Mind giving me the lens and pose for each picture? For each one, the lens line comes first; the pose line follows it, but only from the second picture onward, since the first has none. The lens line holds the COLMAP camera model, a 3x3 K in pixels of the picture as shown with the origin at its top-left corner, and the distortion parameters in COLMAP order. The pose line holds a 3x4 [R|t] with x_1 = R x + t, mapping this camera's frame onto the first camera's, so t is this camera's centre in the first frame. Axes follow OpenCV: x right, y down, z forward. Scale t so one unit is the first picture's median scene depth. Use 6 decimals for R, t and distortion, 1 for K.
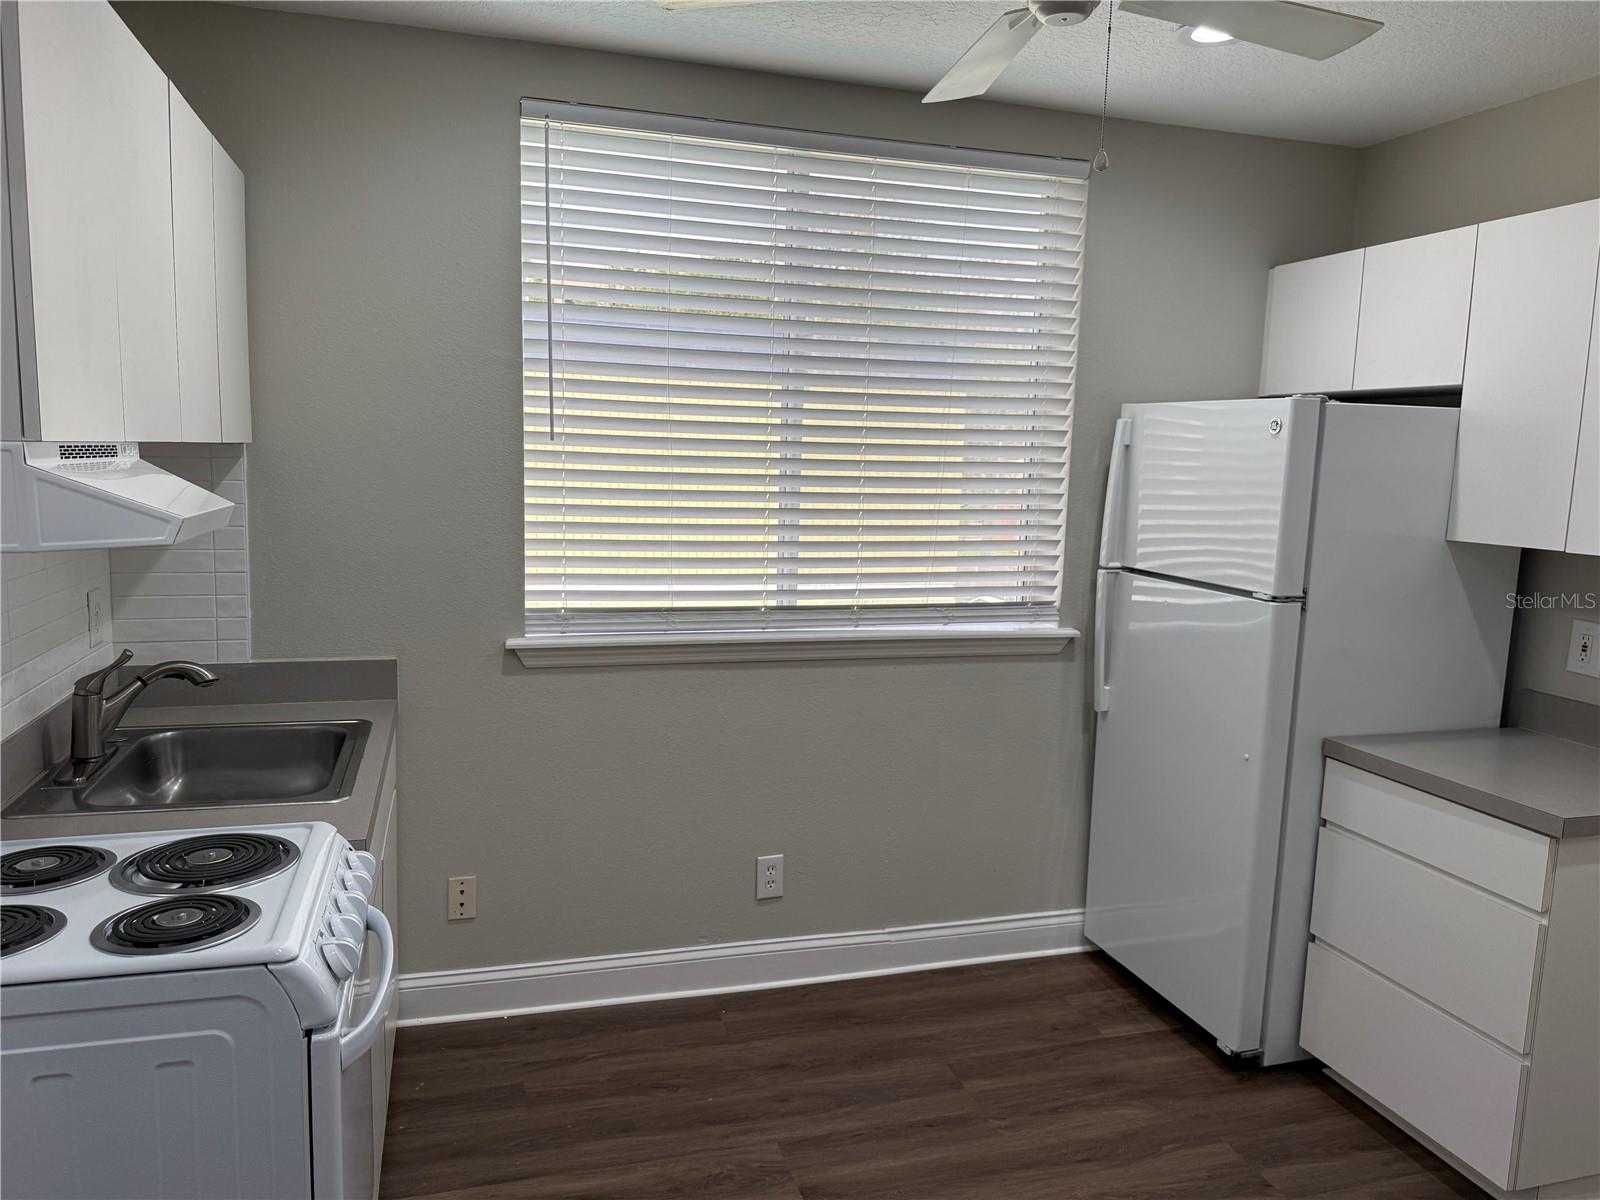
lens RADIAL K [[1144.7, 0, 805.3], [0, 1144.7, 606.1], [0, 0, 1]] dist [0.008143, -0.015122]
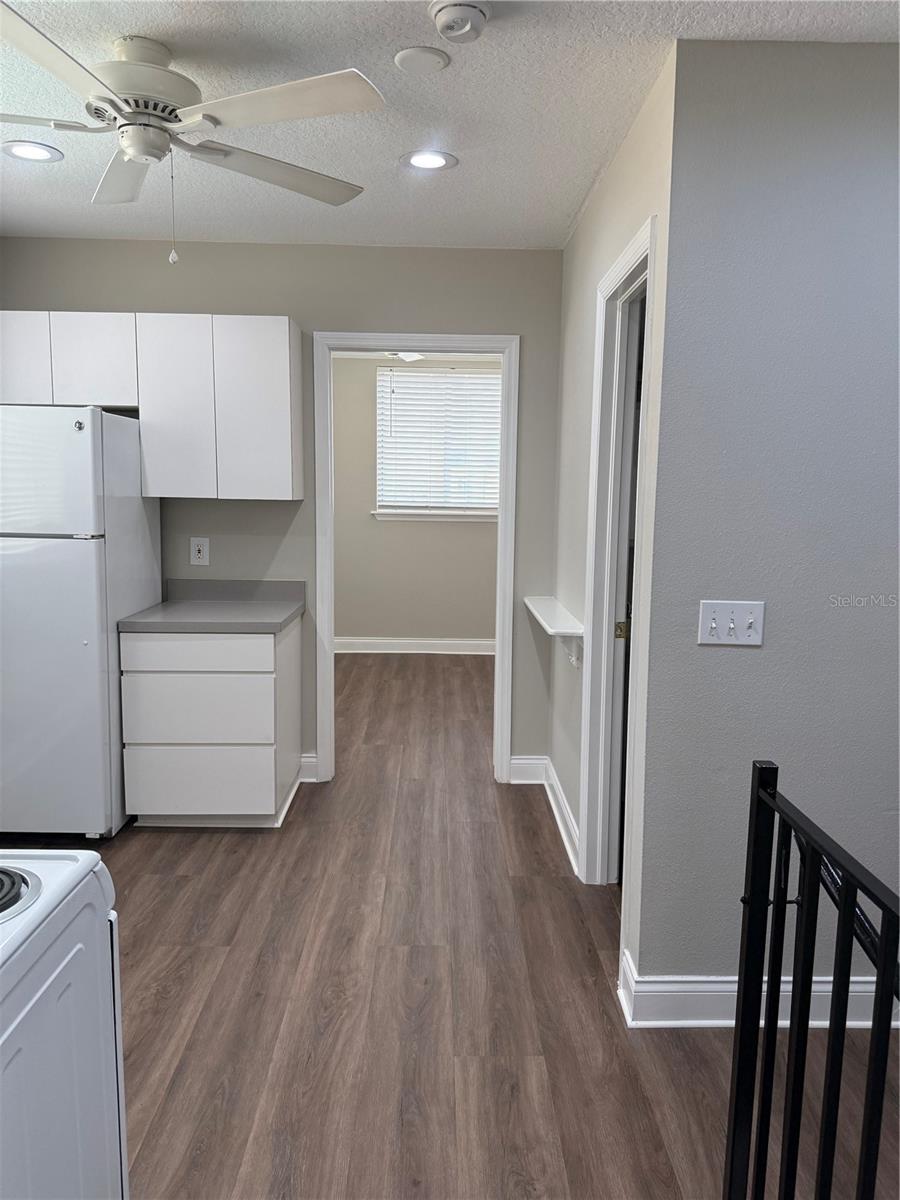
lens RADIAL K [[858.5, 0, 456.1], [0, 858.5, 602.1], [0, 0, 1]] dist [0.008143, -0.015122]
pose [[0.275323, -0.151323, 0.949367, -0.580628], [0.128597, 0.984456, 0.119622, 0.004481], [-0.952712, 0.089151, 0.290503, 0.194121]]
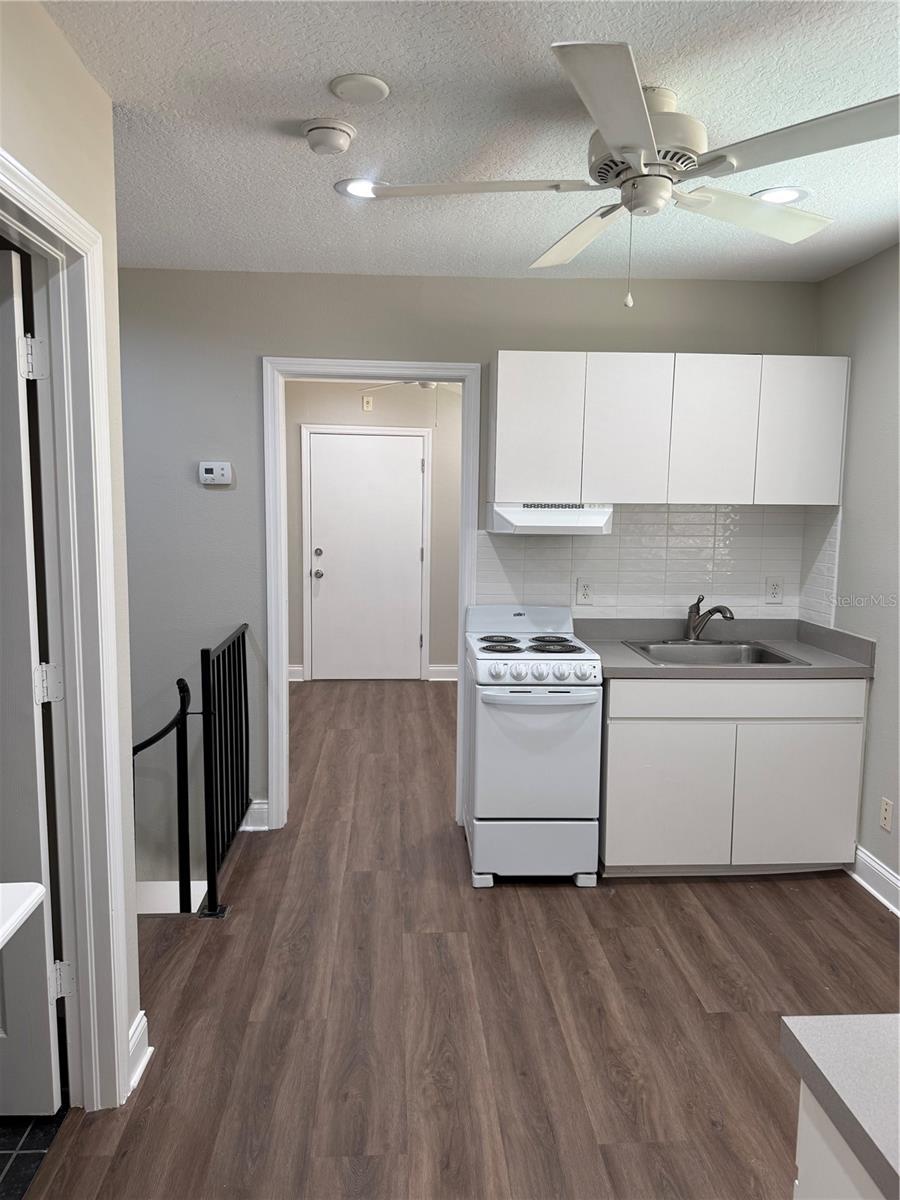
lens RADIAL K [[858.5, 0, 453.6], [0, 858.5, 594.9], [0, 0, 1]] dist [0.008143, -0.015122]
pose [[-0.227727, 0.079128, -0.970505, 0.949561], [-0.155356, 0.980973, 0.116436, -0.067081], [0.961252, 0.177289, -0.211101, 0.713113]]
